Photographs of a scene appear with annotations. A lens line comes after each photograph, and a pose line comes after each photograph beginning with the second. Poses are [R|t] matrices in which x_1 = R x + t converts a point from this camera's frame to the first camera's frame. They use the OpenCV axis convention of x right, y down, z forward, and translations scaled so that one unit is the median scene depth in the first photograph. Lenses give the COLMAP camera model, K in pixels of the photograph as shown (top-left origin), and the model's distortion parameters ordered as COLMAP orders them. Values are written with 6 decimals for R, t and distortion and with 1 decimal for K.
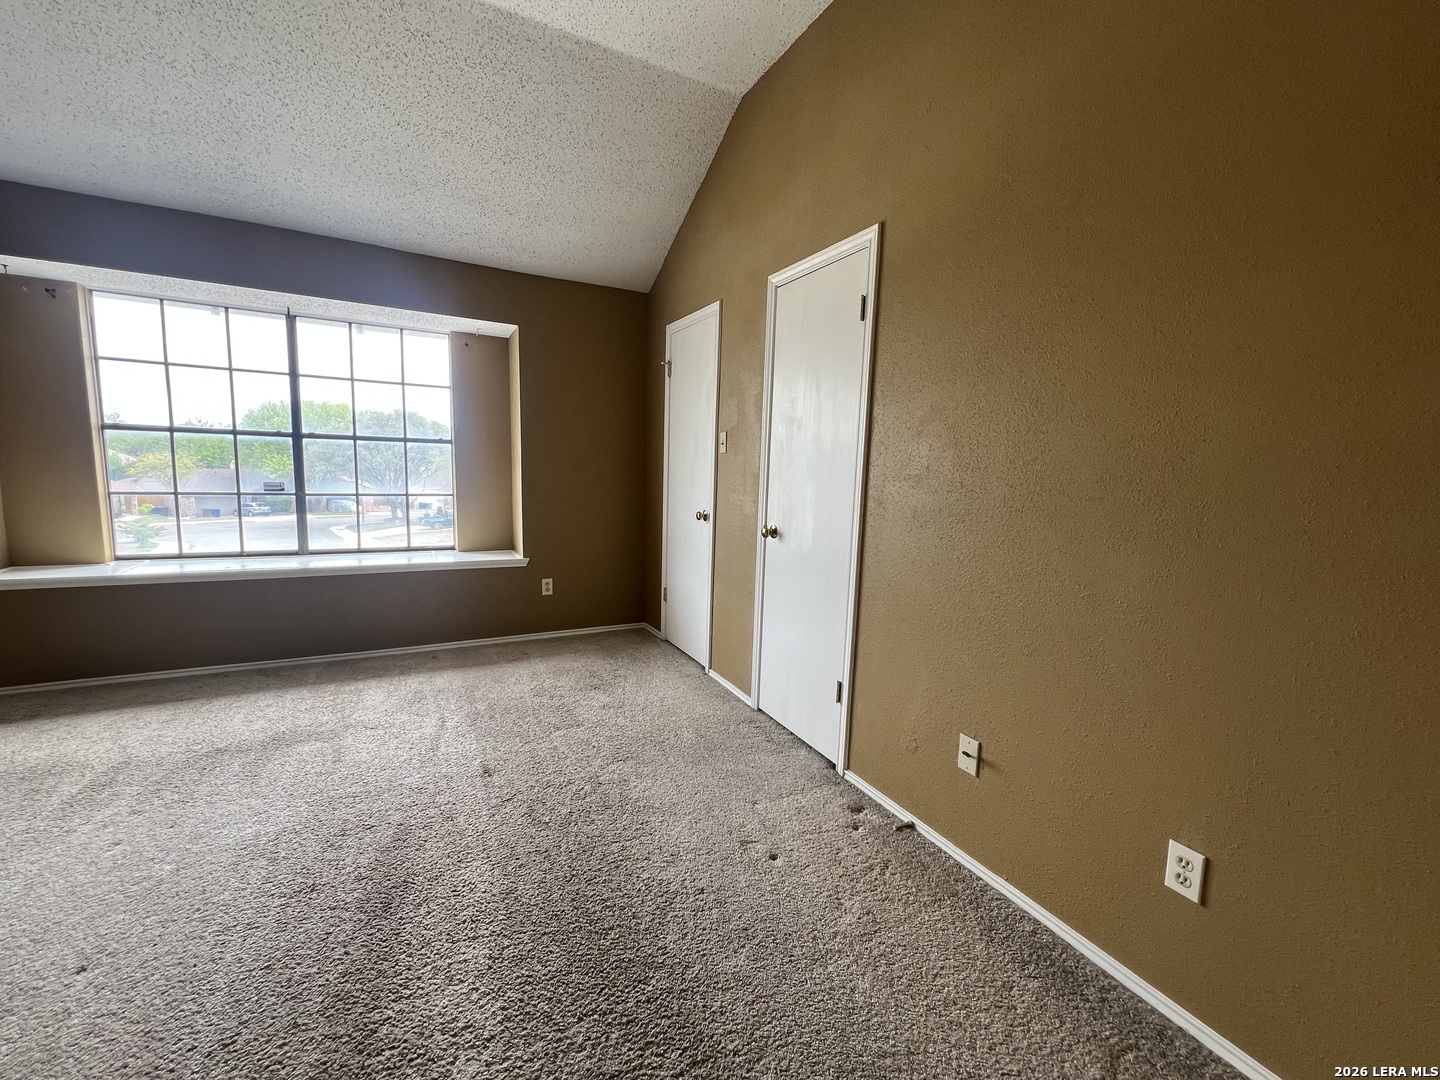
lens RADIAL K [[579.9, 0, 716.7], [0, 579.9, 544.8], [0, 0, 1]] dist [-0.002291, 0.000625]
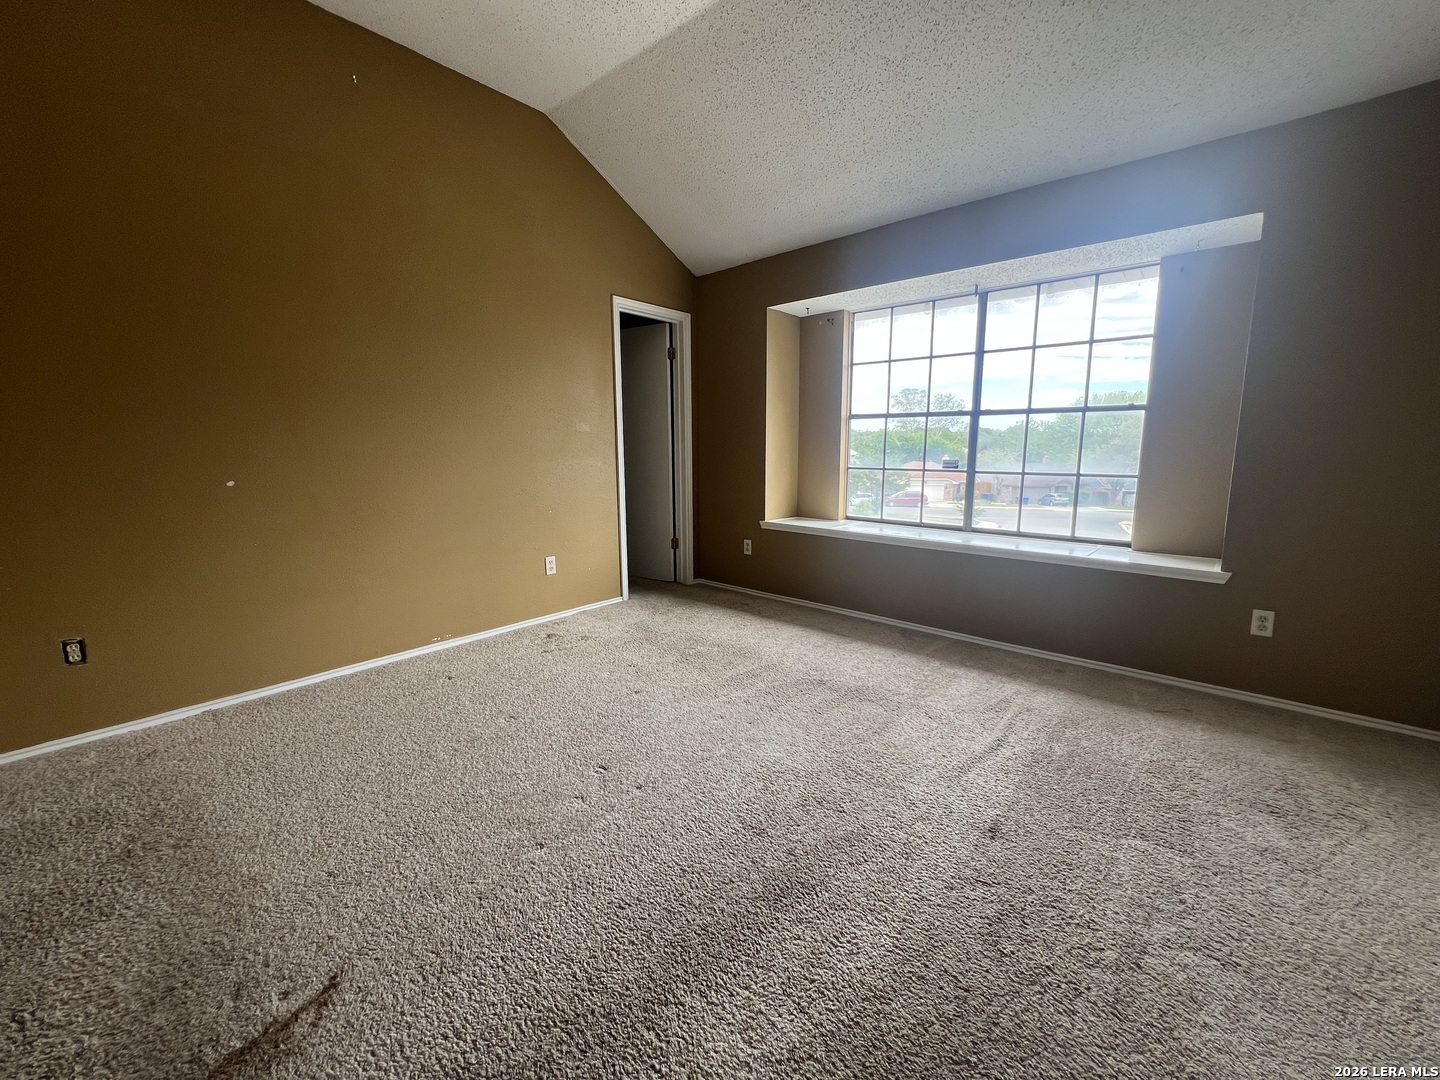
lens RADIAL K [[579.9, 0, 721.7], [0, 579.9, 539.8], [0, 0, 1]] dist [-0.002291, 0.000625]
pose [[0.355571, 0.117092, -0.927286, 0.095418], [-0.116191, 0.989963, 0.080453, -0.000375], [0.927399, 0.079135, 0.365607, 0.275435]]
